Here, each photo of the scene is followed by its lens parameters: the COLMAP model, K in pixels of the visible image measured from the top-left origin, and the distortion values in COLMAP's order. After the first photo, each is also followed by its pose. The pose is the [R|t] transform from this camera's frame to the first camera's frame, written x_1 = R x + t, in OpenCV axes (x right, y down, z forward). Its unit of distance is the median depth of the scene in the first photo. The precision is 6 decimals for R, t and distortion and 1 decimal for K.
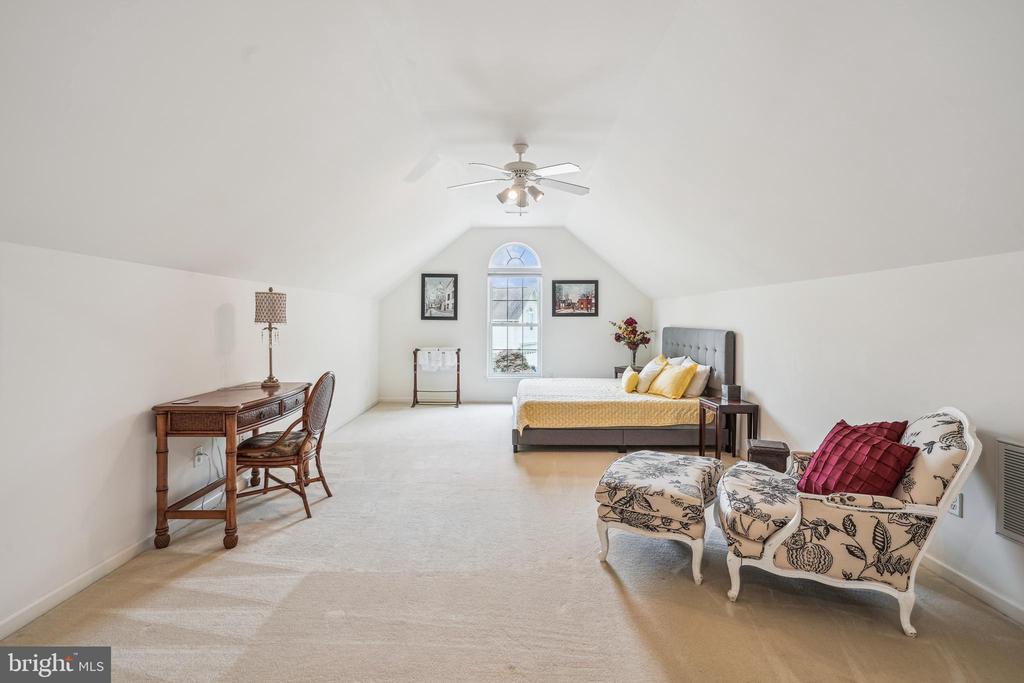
lens RADIAL K [[491.1, 0, 525.0], [0, 491.1, 329.9], [0, 0, 1]] dist [-0.014872, 0.008582]
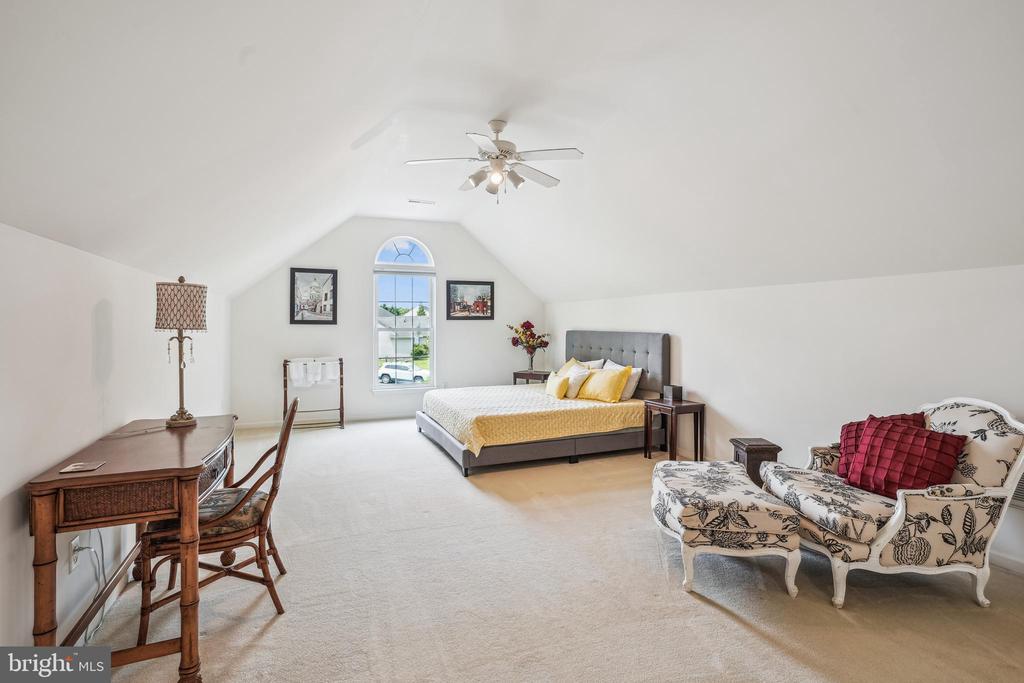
lens RADIAL K [[491.1, 0, 512.0], [0, 491.1, 330.8], [0, 0, 1]] dist [-0.014872, 0.008582]
pose [[0.924881, -0.009409, 0.380140, -0.397686], [0.011489, 0.999929, -0.003203, -0.006339], [-0.380083, 0.007329, 0.924923, 0.240461]]
